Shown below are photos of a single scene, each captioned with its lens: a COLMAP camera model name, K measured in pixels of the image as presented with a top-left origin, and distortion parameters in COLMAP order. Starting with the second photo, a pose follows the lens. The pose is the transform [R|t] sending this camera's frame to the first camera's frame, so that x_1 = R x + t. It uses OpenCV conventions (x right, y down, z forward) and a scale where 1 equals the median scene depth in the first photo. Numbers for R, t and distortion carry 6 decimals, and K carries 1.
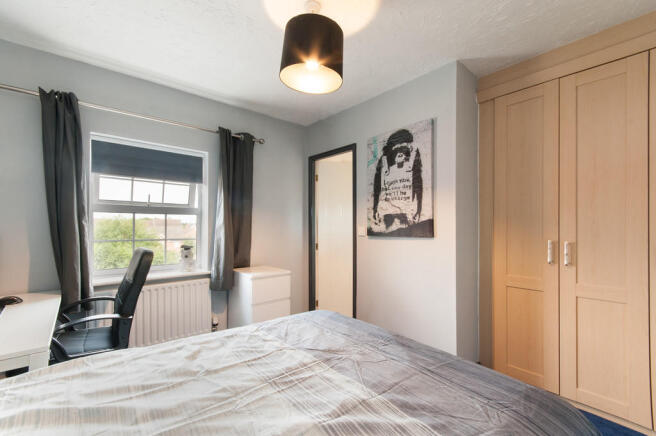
lens RADIAL K [[283.9, 0, 329.9], [0, 283.9, 221.8], [0, 0, 1]] dist [0.004889, 0.000589]
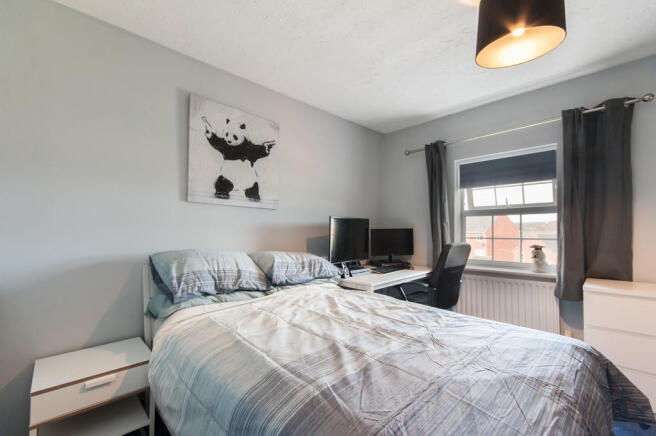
lens RADIAL K [[283.9, 0, 328.1], [0, 283.9, 221.2], [0, 0, 1]] dist [0.004889, 0.000589]
pose [[0.063939, -0.033378, -0.997395, 1.011555], [0.024878, 0.999183, -0.031843, 0.030588], [0.997644, -0.022777, 0.064717, 0.523520]]
